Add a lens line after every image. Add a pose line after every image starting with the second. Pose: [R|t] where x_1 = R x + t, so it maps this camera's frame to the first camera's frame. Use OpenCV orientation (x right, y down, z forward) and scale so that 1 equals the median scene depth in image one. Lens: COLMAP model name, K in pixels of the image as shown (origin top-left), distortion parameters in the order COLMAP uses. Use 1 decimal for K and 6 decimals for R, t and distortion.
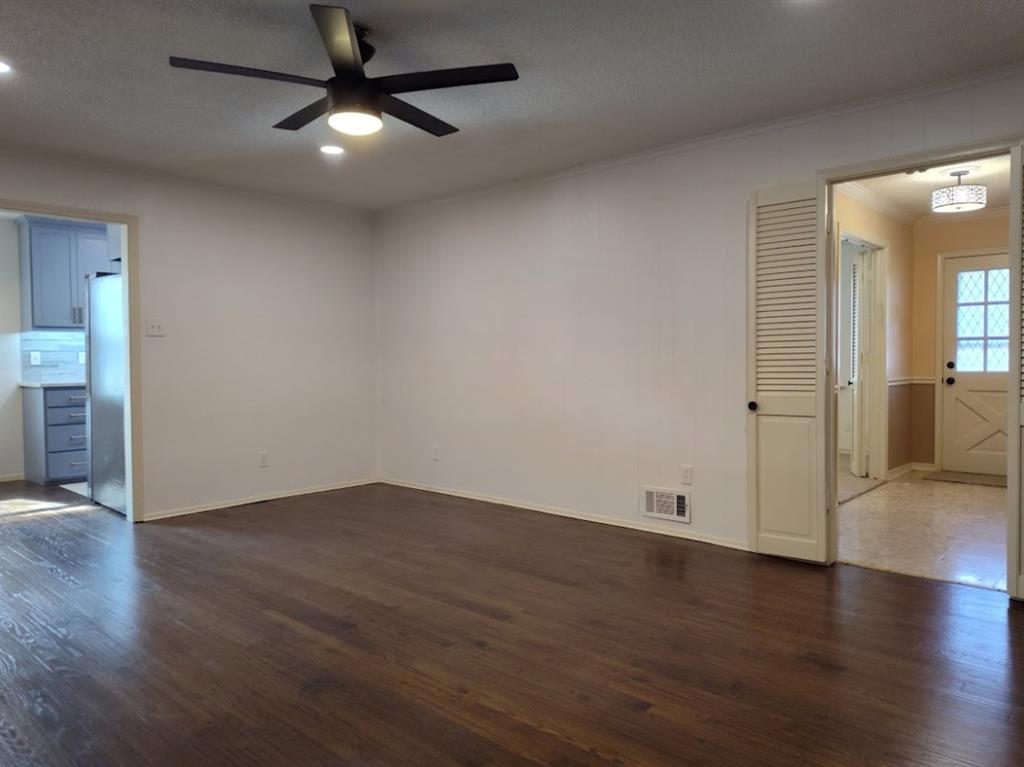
lens RADIAL K [[714.8, 0, 510.2], [0, 714.8, 385.9], [0, 0, 1]] dist [-0.011720, -0.000366]
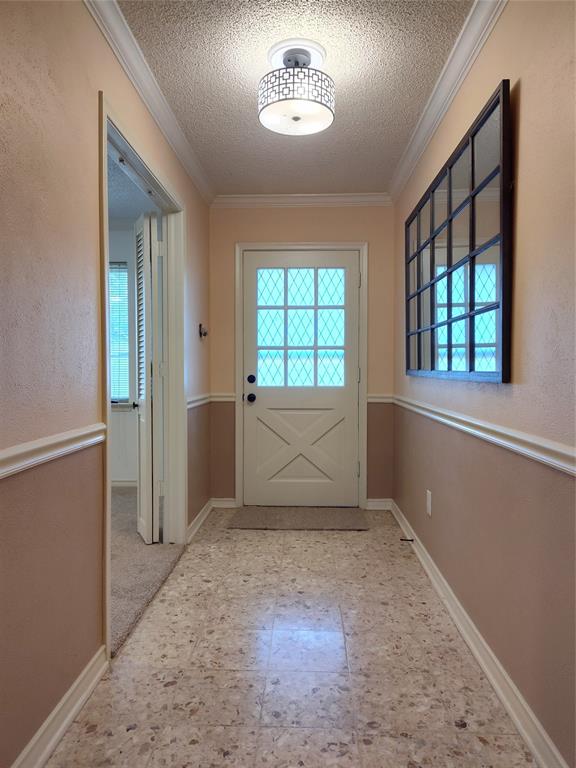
lens RADIAL K [[536.1, 0, 288.3], [0, 536.1, 384.4], [0, 0, 1]] dist [-0.011720, -0.000366]
pose [[0.764488, -0.006586, 0.644604, 0.250944], [0.014798, 0.999864, -0.007335, -0.017918], [-0.644468, 0.015146, 0.764482, 0.499677]]
